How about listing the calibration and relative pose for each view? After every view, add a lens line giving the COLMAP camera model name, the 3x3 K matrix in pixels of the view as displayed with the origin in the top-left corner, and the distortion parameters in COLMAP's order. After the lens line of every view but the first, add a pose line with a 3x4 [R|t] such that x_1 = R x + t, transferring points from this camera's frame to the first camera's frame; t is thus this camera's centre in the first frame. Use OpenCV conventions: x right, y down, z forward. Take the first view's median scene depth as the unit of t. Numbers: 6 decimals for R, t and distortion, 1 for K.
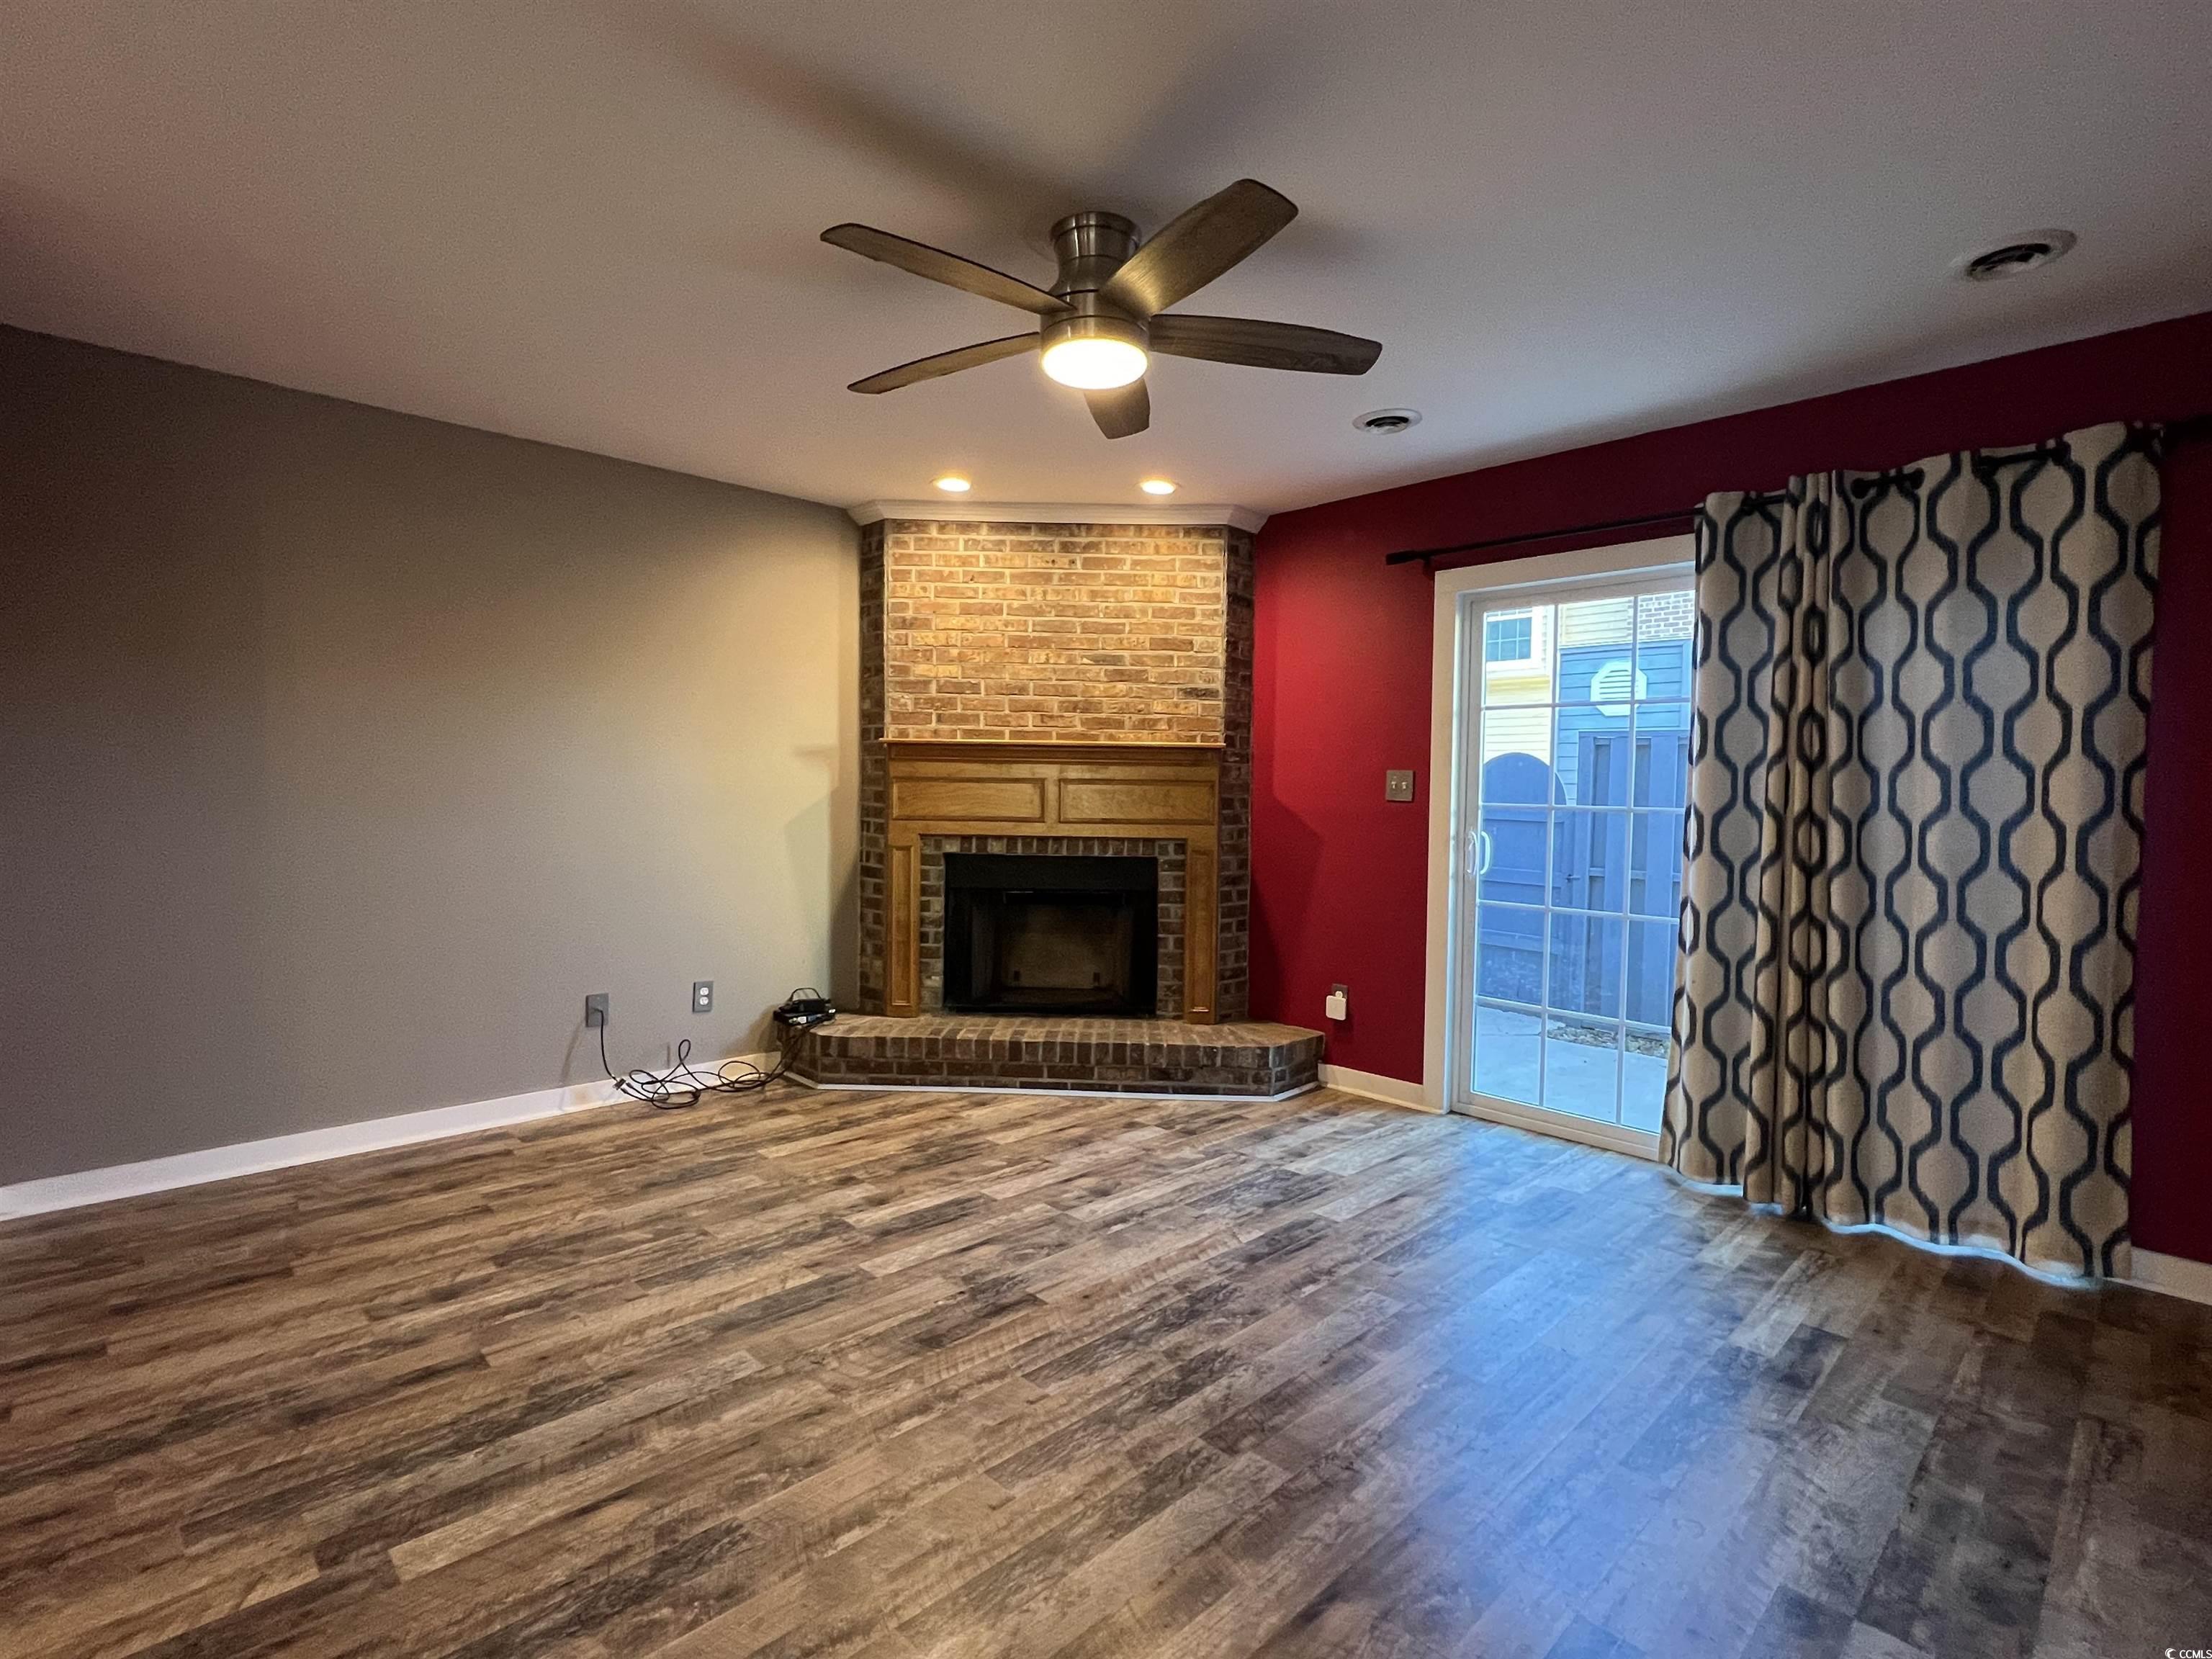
lens RADIAL K [[1050.6, 0, 1107.6], [0, 1050.6, 826.2], [0, 0, 1]] dist [-0.002427, -0.000101]
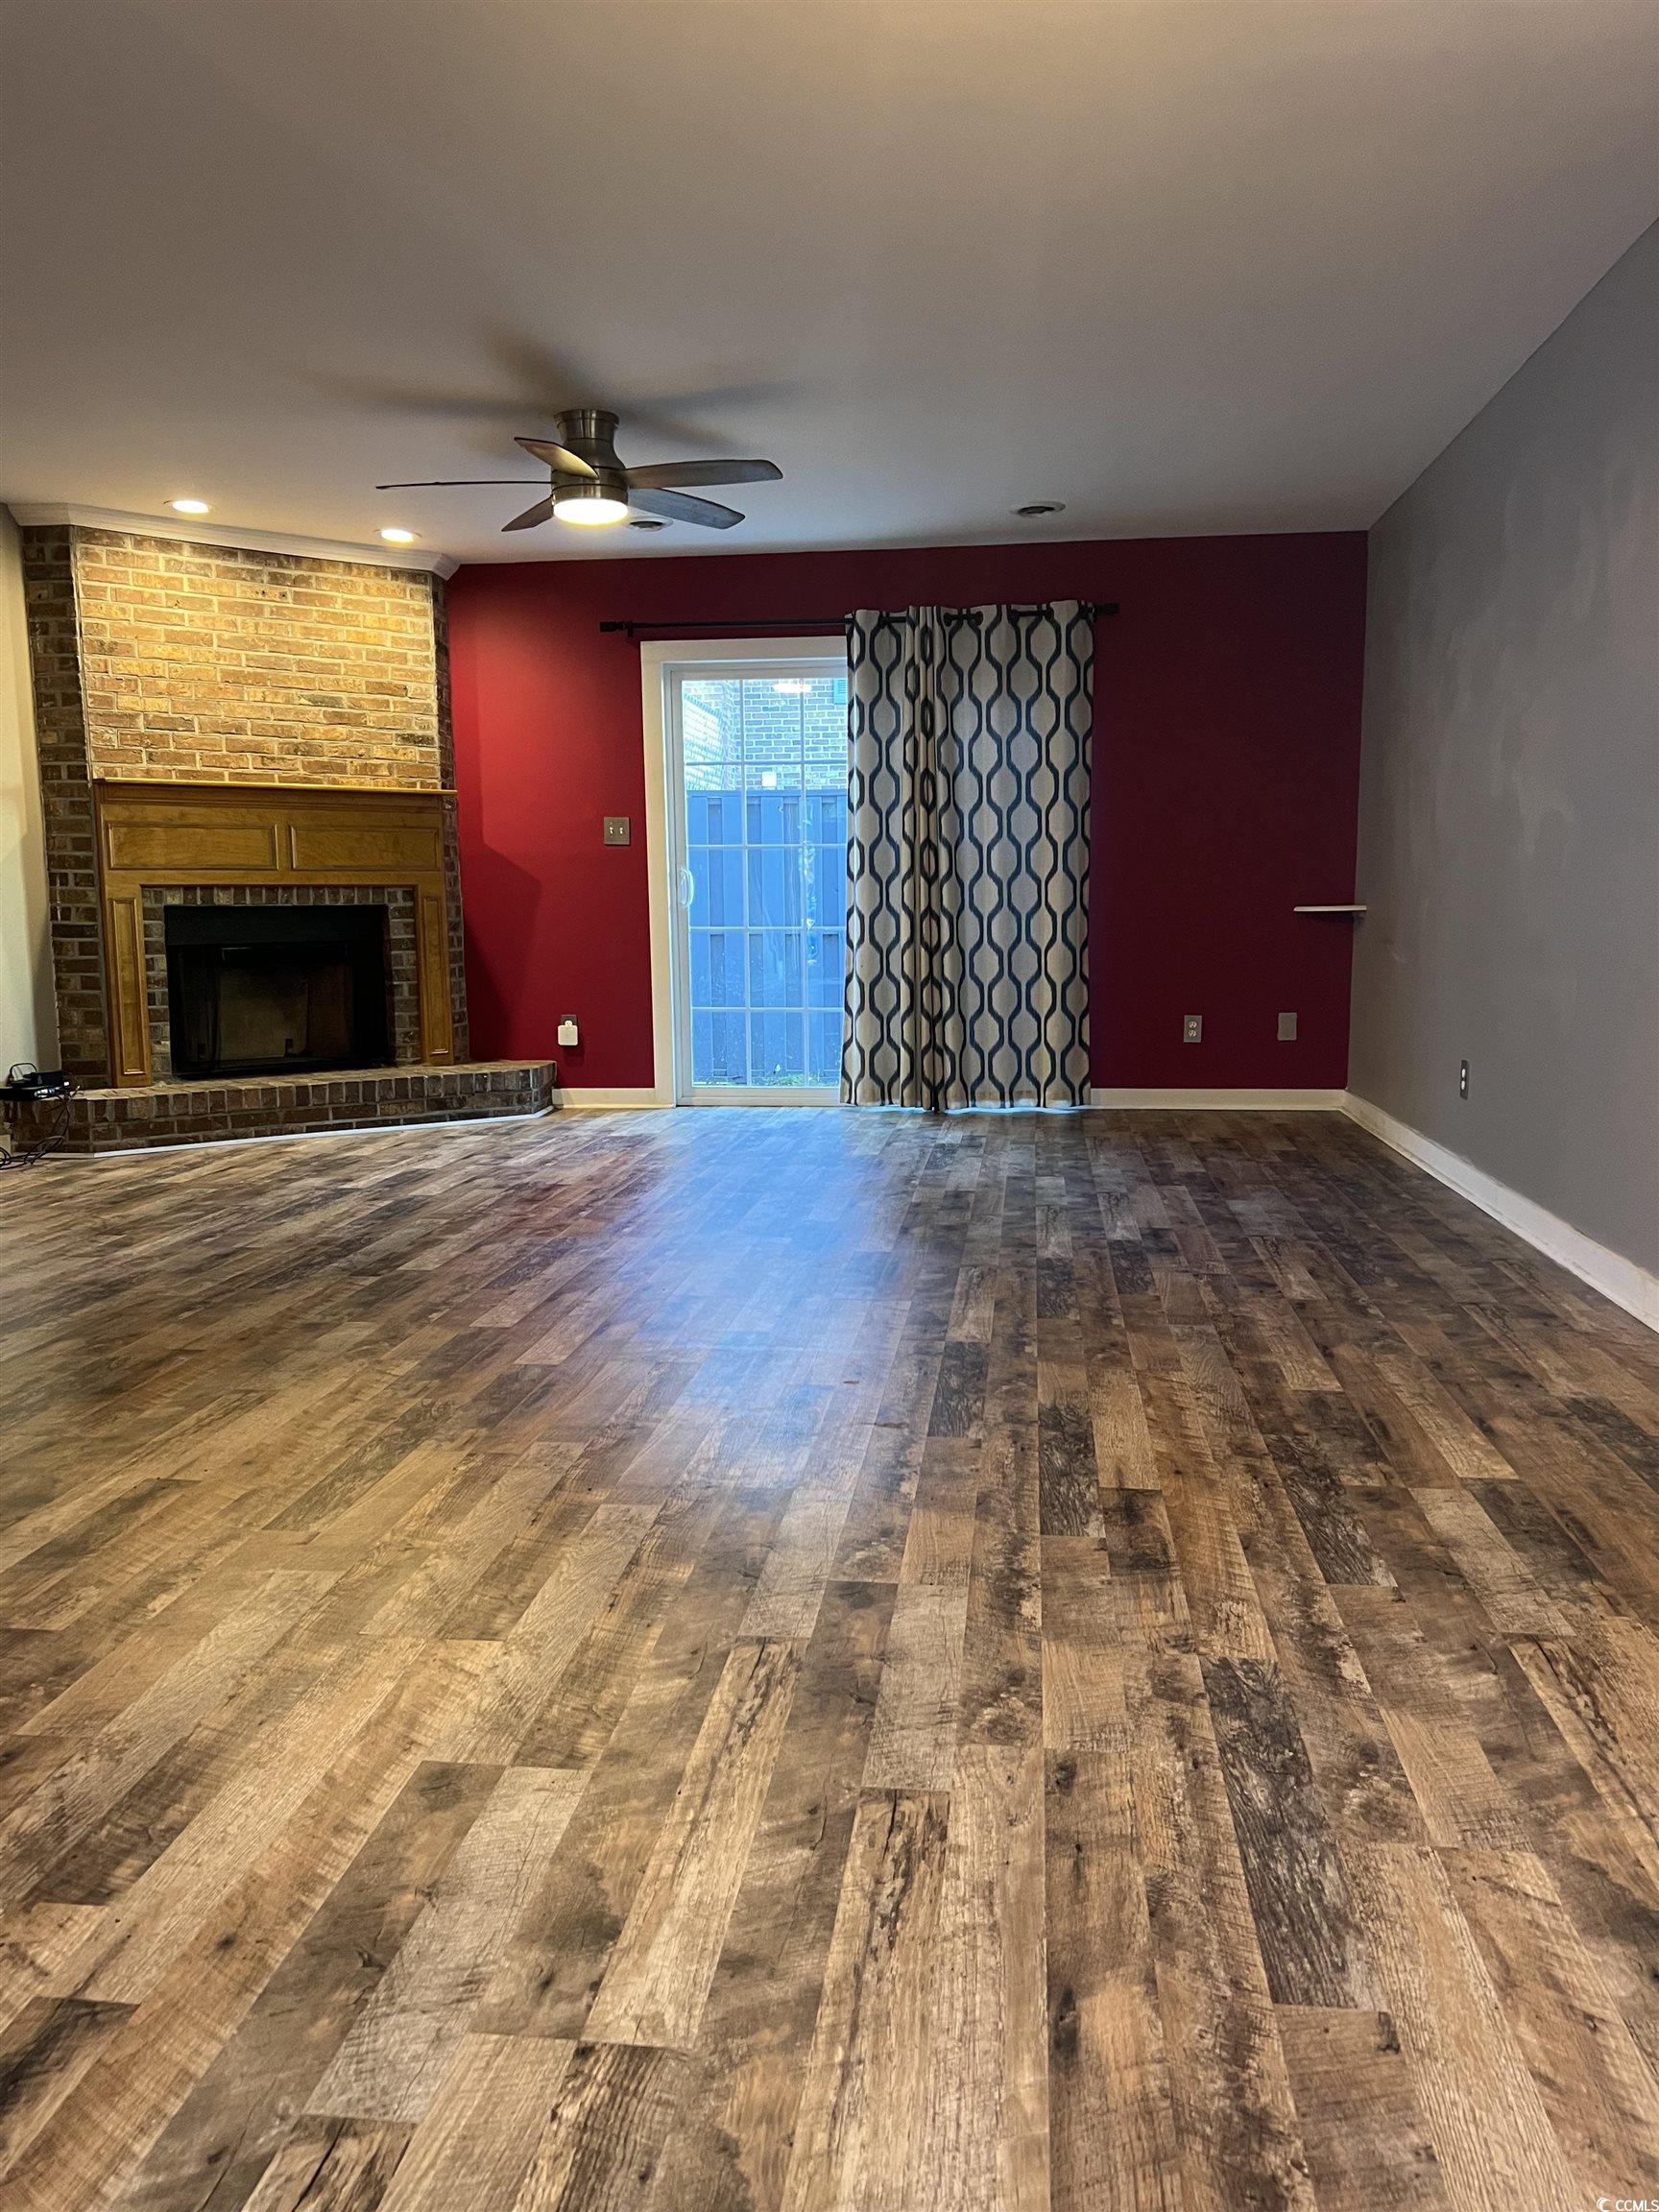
lens RADIAL K [[1613.8, 0, 829.5], [0, 1613.8, 1106.0], [0, 0, 1]] dist [0.066164, -0.133389]
pose [[0.781873, -0.102782, 0.614906, -0.790948], [0.043920, 0.992947, 0.110125, 0.090760], [-0.621888, -0.059097, 0.780873, -0.645762]]
